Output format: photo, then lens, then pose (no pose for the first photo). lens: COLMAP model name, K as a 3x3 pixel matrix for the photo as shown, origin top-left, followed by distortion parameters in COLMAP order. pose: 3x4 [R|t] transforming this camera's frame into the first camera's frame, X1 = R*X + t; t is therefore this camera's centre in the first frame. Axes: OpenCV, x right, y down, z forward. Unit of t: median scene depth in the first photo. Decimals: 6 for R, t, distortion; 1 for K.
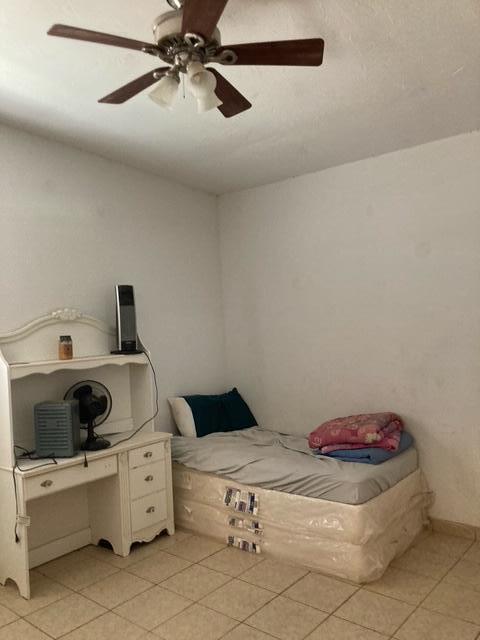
lens RADIAL K [[522.3, 0, 238.4], [0, 522.3, 326.0], [0, 0, 1]] dist [0.023563, -0.009283]
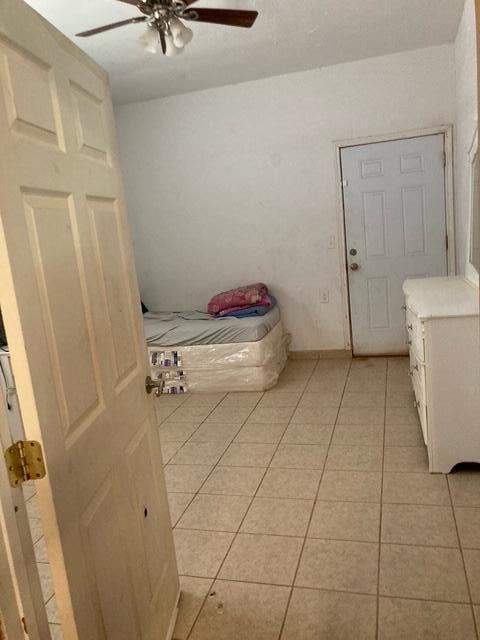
lens RADIAL K [[522.3, 0, 238.4], [0, 522.3, 326.0], [0, 0, 1]] dist [0.023563, -0.009283]
pose [[0.910477, -0.129630, 0.392719, -0.345210], [0.066683, 0.983196, 0.169939, 0.043023], [-0.408149, -0.128537, 0.903821, -0.257335]]
